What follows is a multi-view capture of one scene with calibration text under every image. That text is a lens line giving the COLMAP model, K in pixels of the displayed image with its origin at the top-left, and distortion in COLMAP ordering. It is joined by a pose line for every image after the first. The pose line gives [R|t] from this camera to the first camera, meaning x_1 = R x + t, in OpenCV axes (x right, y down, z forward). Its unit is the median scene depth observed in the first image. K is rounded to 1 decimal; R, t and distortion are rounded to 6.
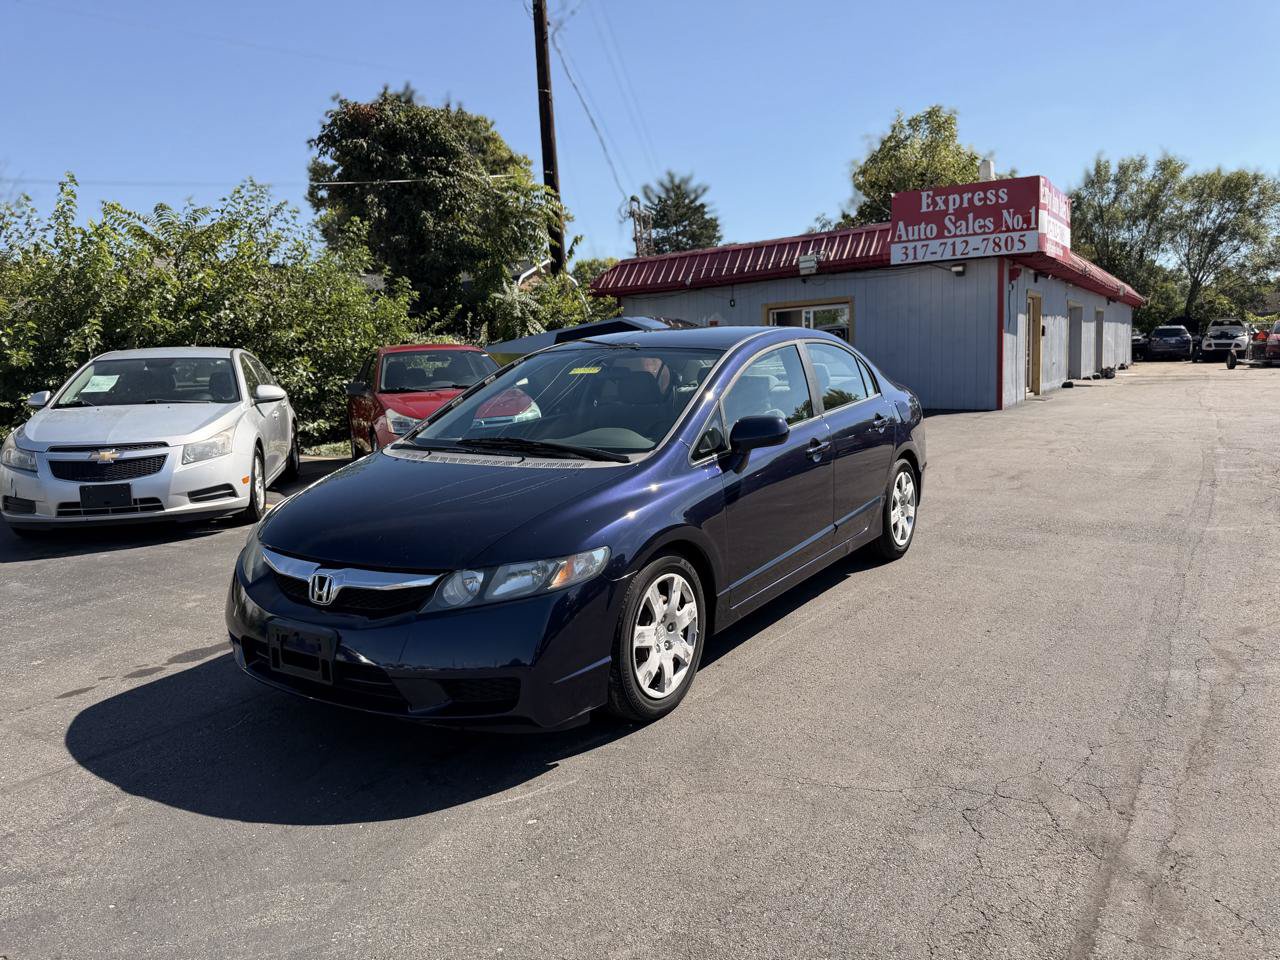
lens RADIAL K [[909.3, 0, 643.0], [0, 909.3, 482.6], [0, 0, 1]] dist [0.023087, -0.033382]
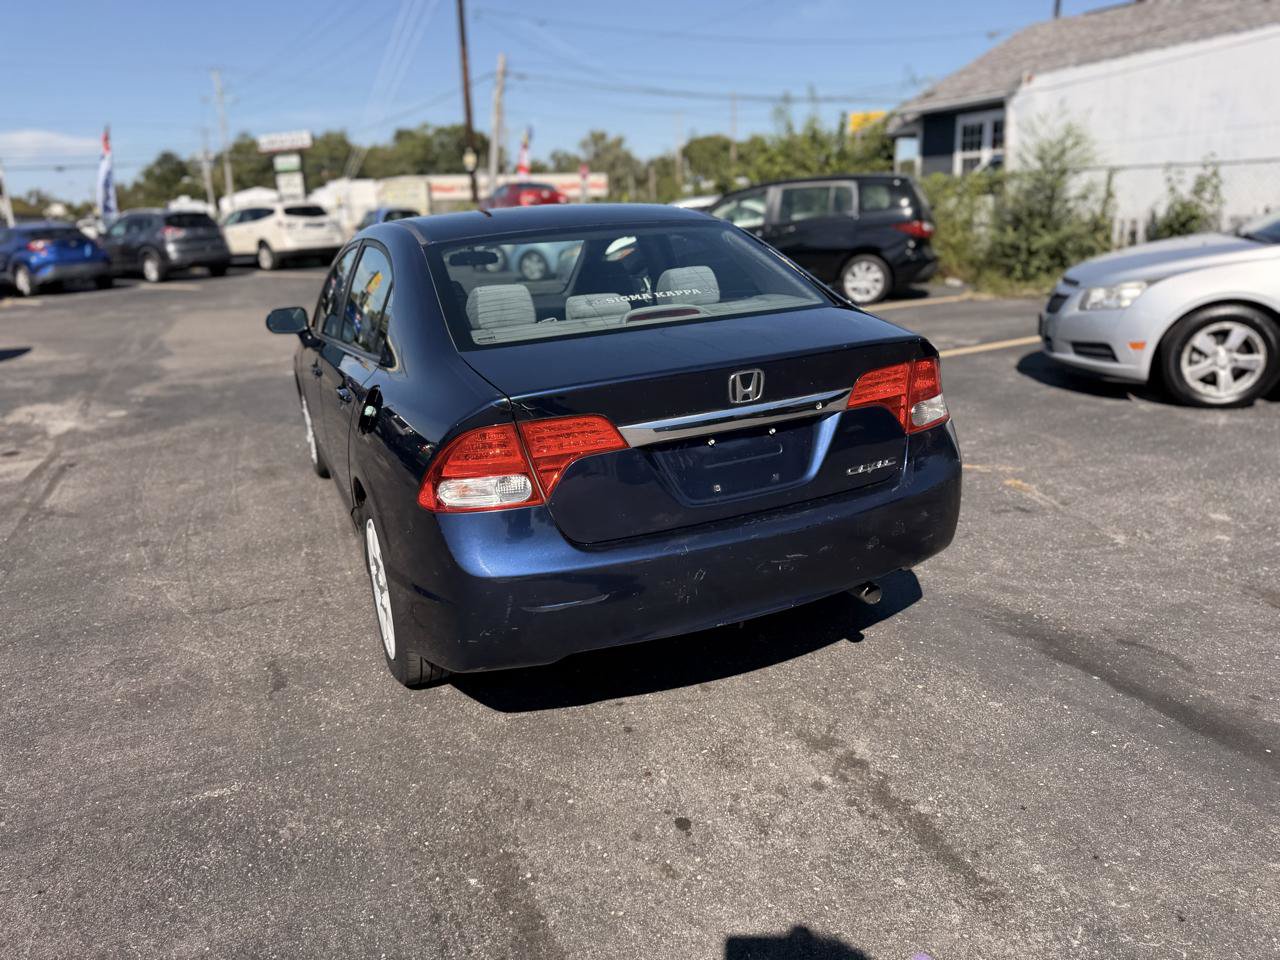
lens RADIAL K [[909.3, 0, 645.9], [0, 909.3, 476.9], [0, 0, 1]] dist [0.023087, -0.033382]
pose [[-0.536161, 0.301222, -0.788541, 0.484144], [-0.050510, 0.921040, 0.386180, -0.193902], [0.842603, 0.246884, -0.478611, 1.105169]]
